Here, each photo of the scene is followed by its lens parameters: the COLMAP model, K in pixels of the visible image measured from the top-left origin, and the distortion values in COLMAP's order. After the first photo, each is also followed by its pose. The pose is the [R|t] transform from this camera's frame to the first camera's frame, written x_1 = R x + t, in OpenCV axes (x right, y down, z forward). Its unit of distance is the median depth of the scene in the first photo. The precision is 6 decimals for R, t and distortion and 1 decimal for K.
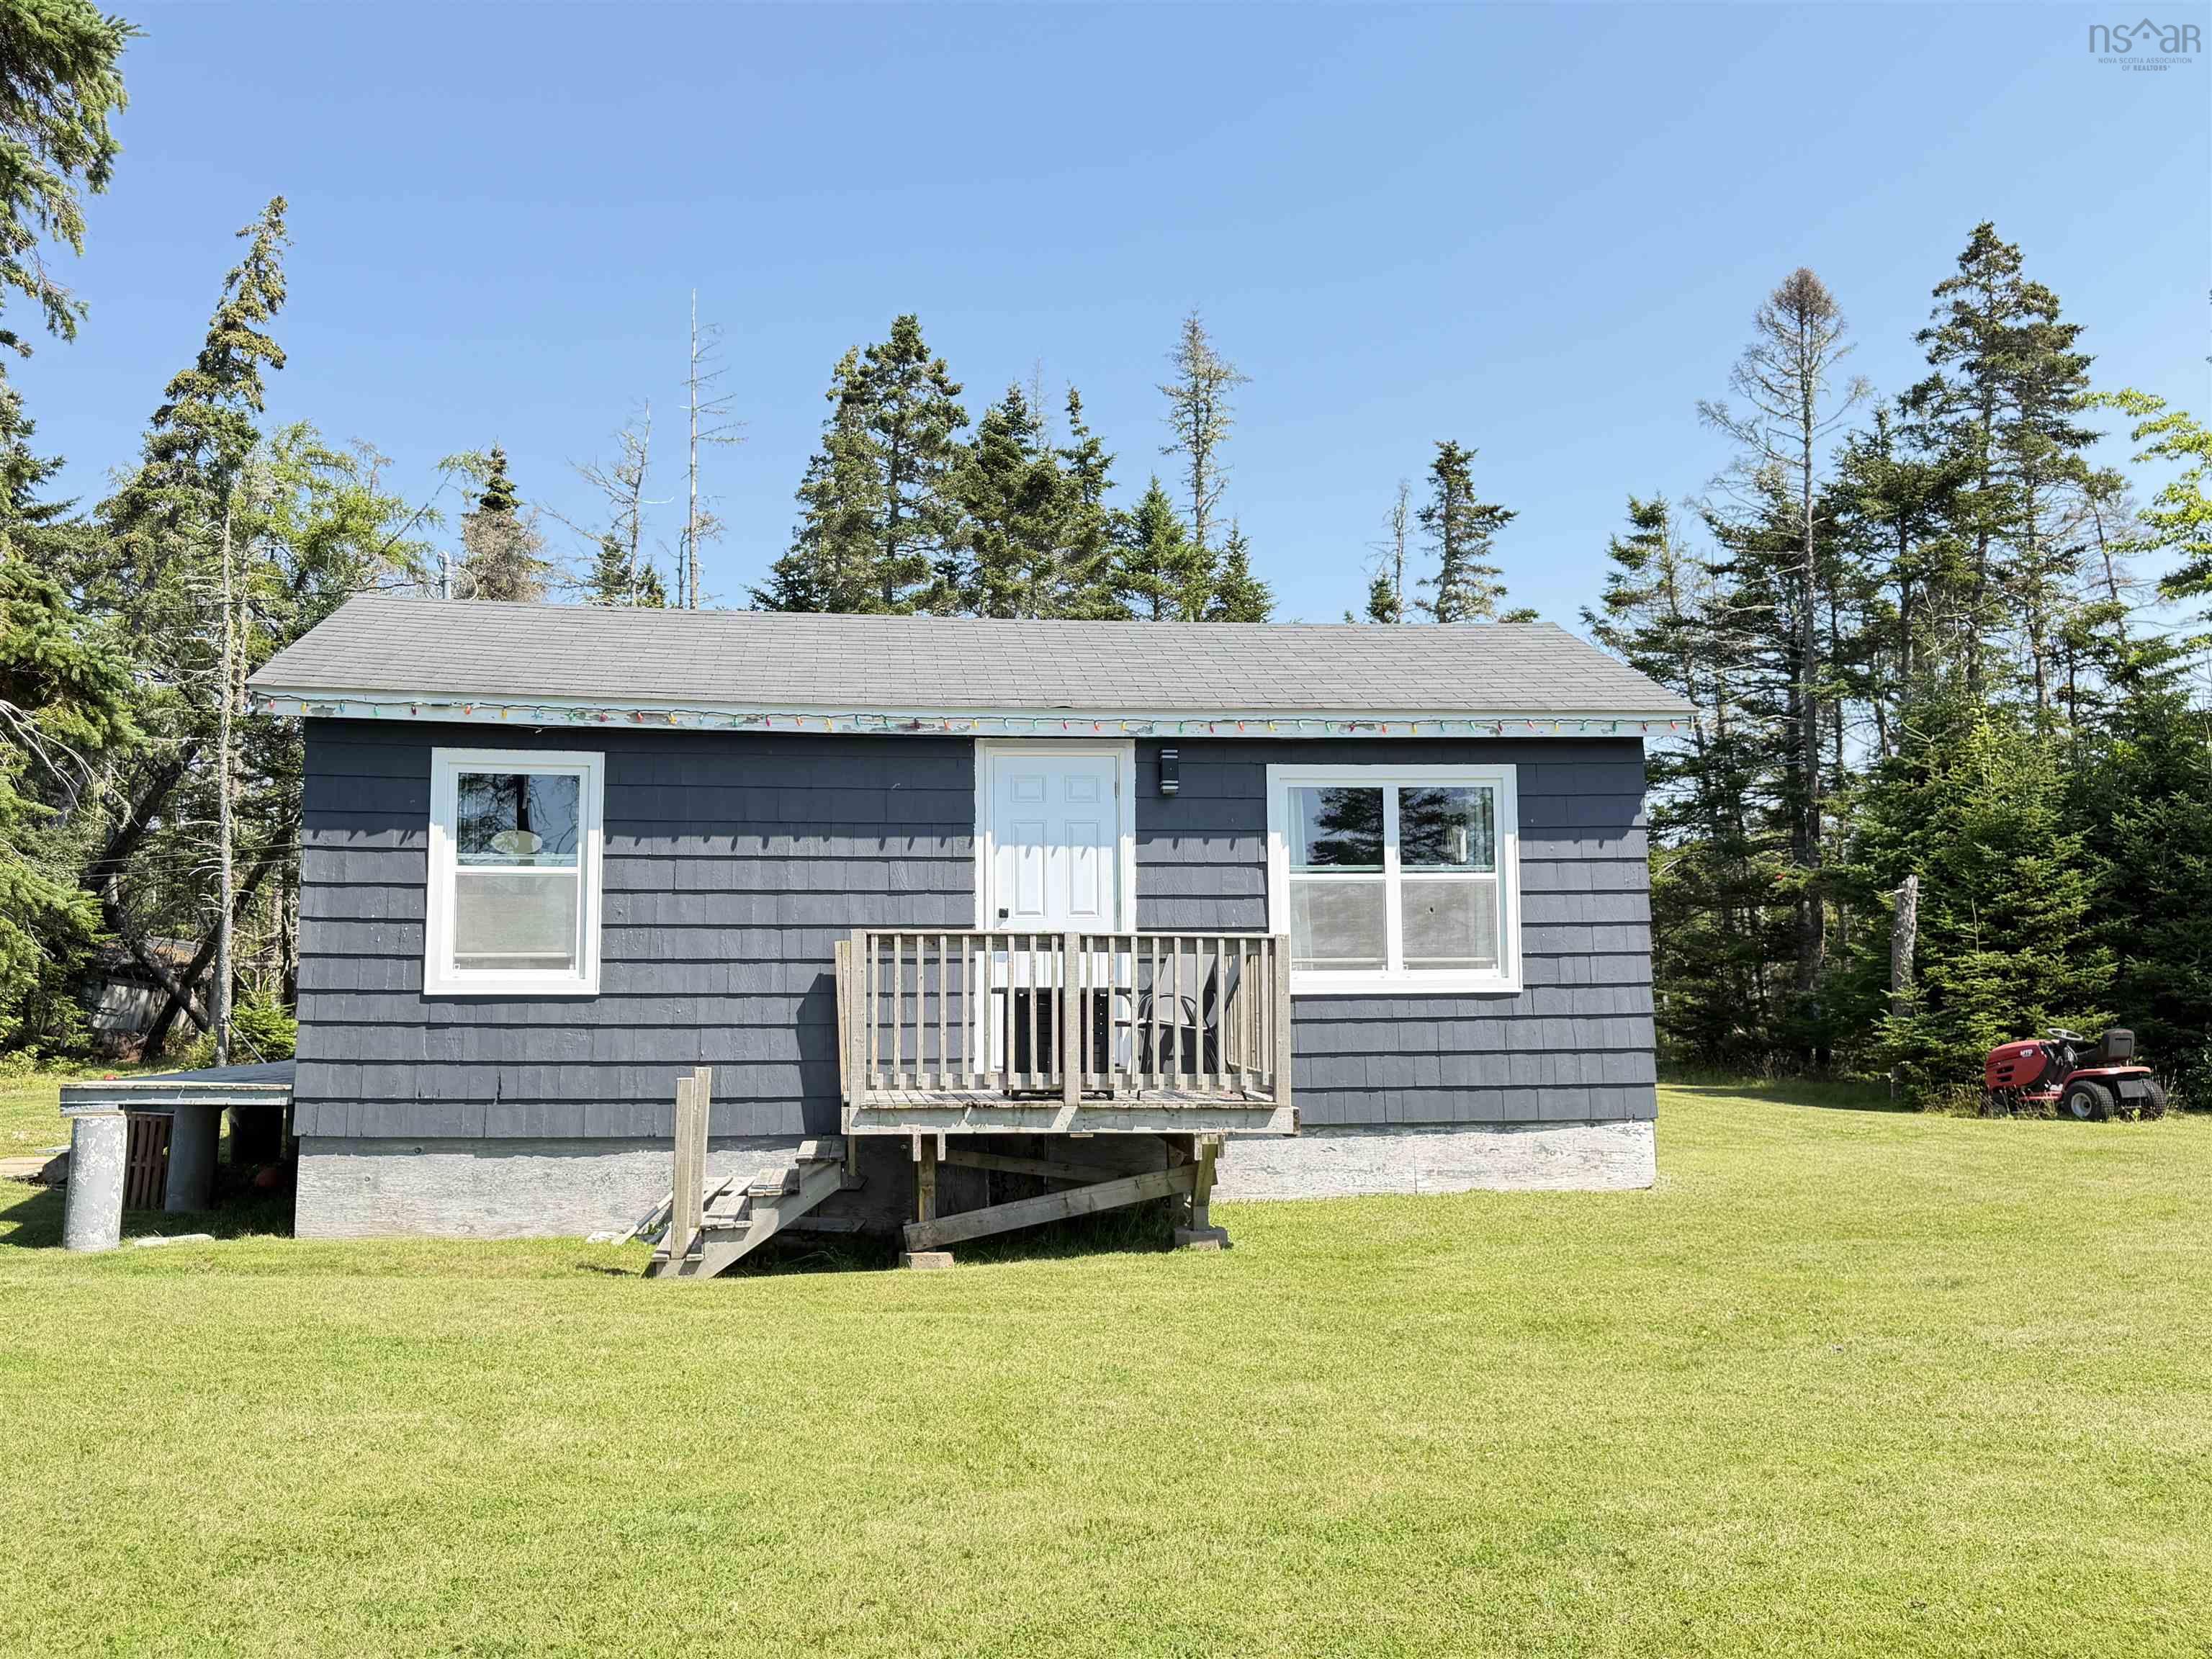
lens RADIAL K [[1930.7, 0, 1106.5], [0, 1930.7, 821.5], [0, 0, 1]] dist [0.010272, -0.007416]
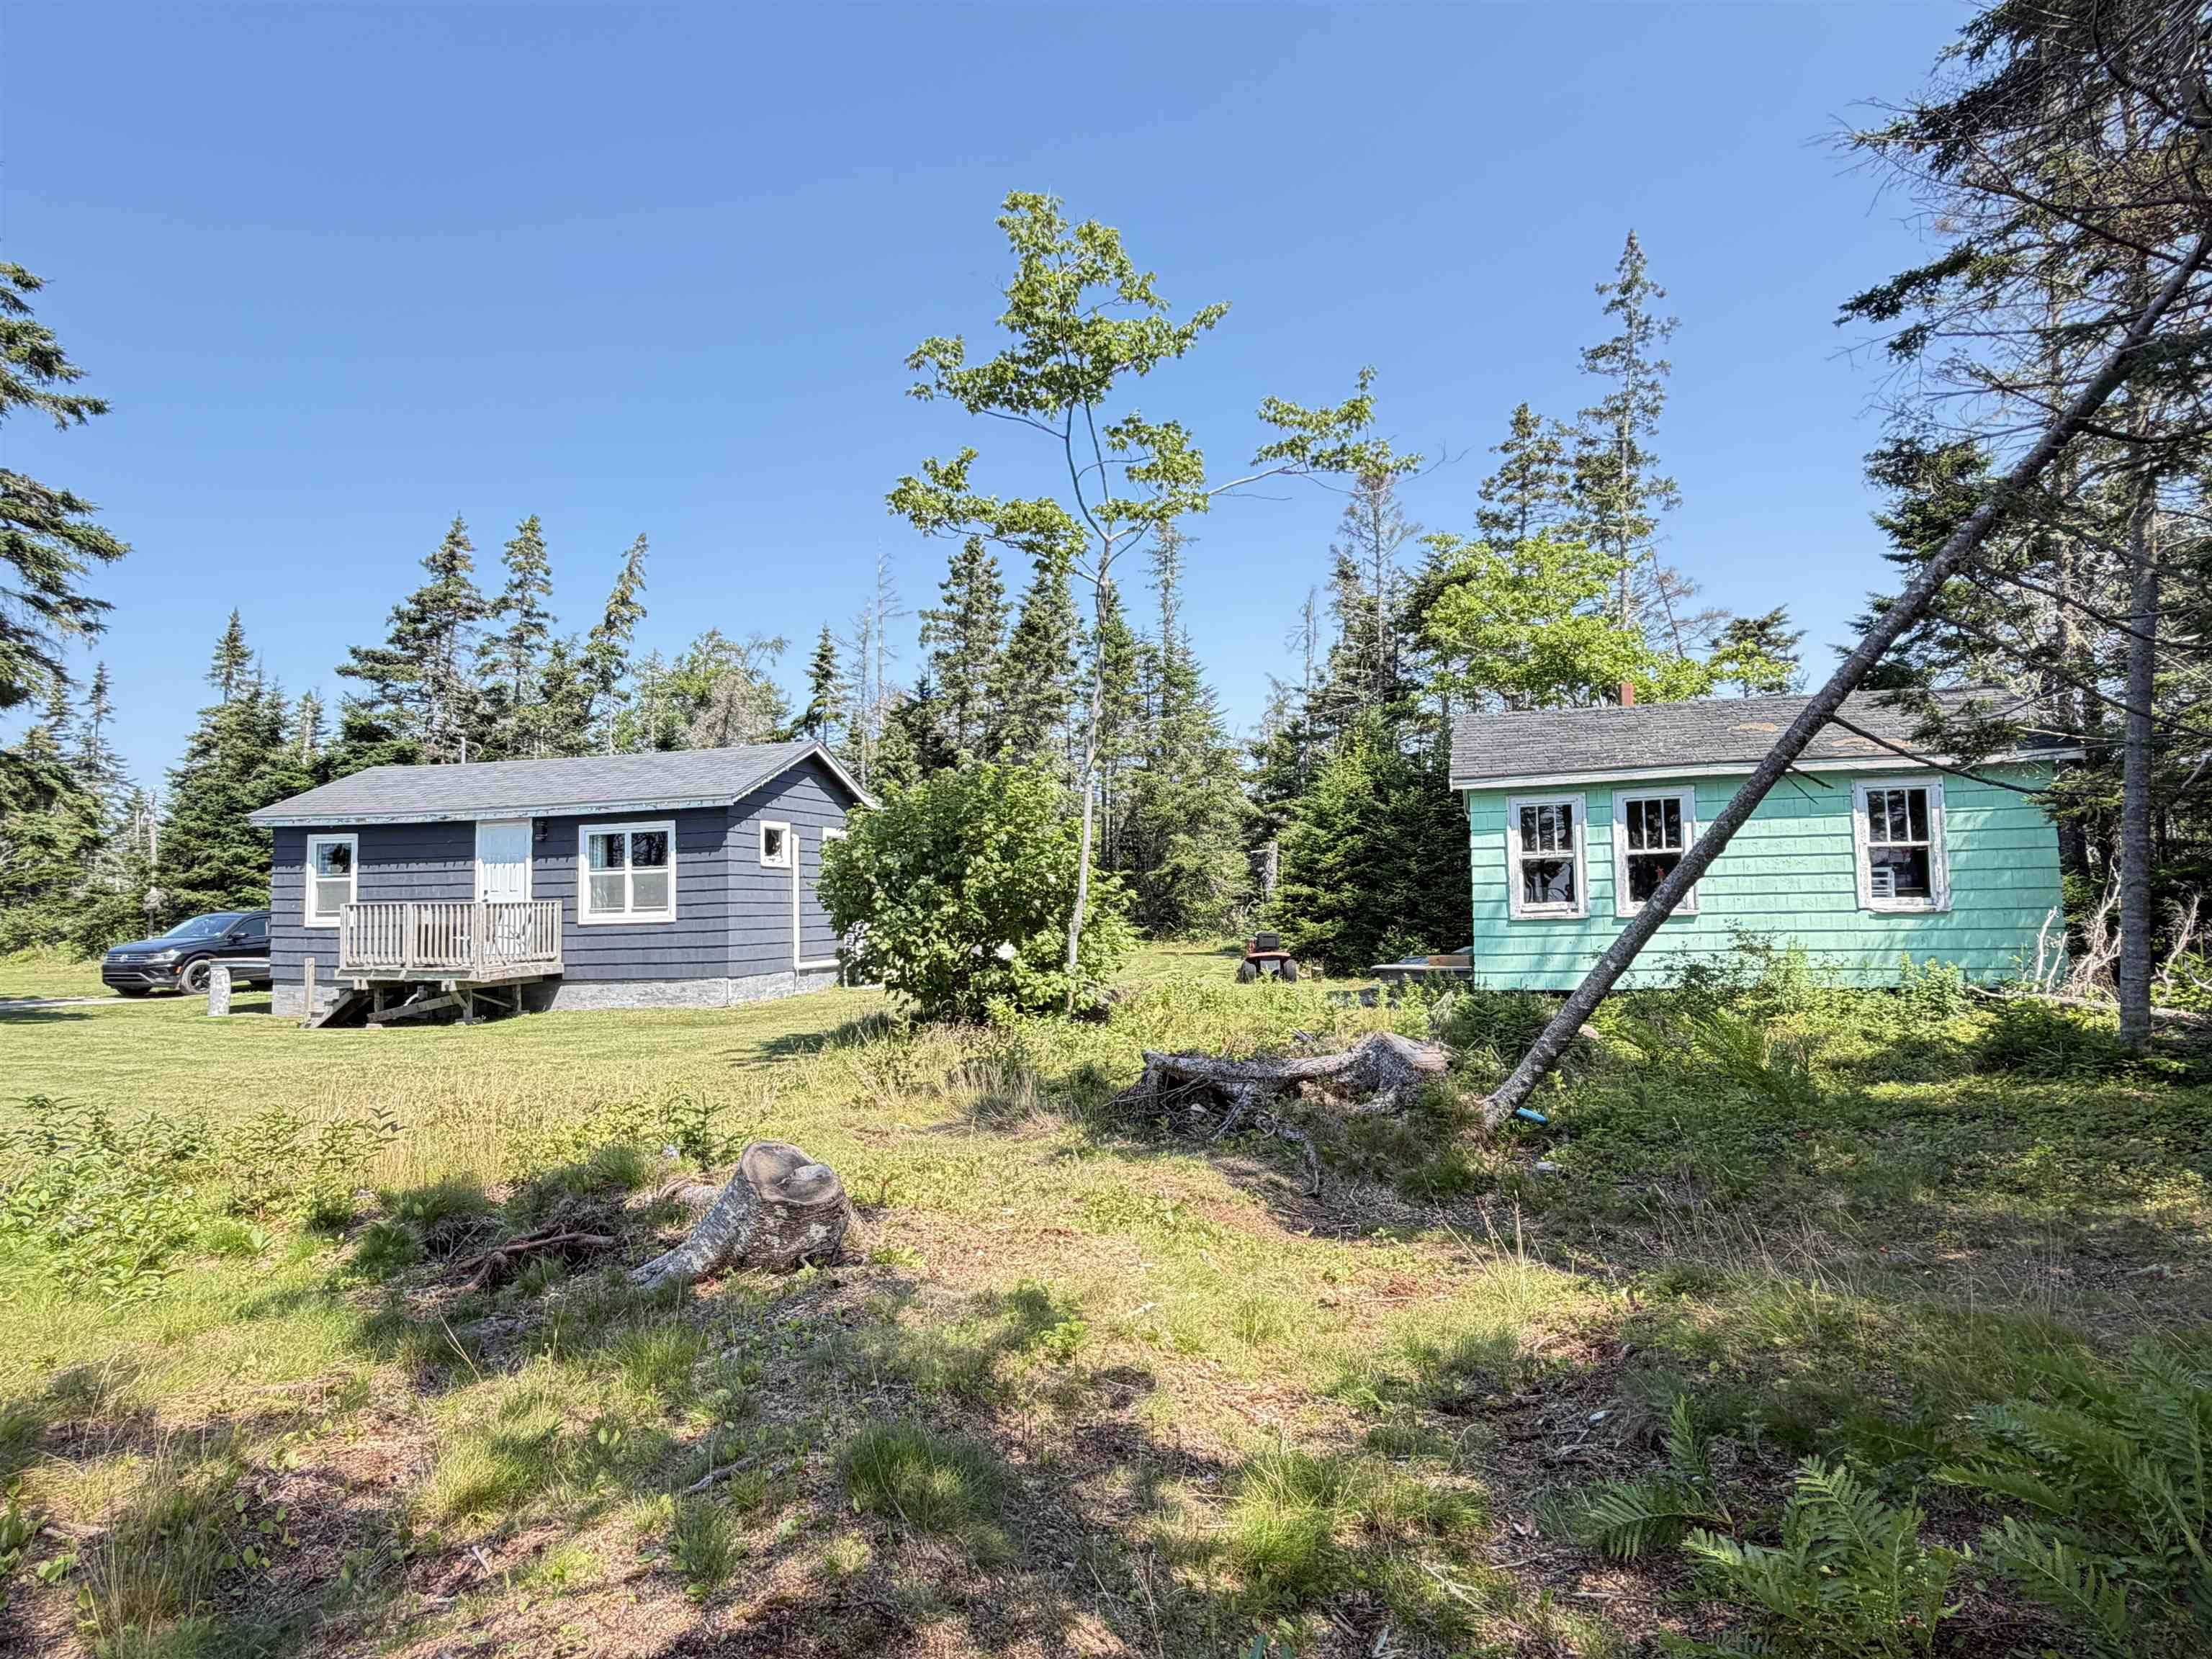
lens RADIAL K [[1294.4, 0, 1103.8], [0, 1294.4, 832.7], [0, 0, 1]] dist [0.001110, 0.000203]
pose [[0.912980, -0.037060, -0.406317, 0.931539], [0.051381, 0.998381, 0.024390, -0.018950], [0.404755, -0.043144, 0.913407, -0.127863]]
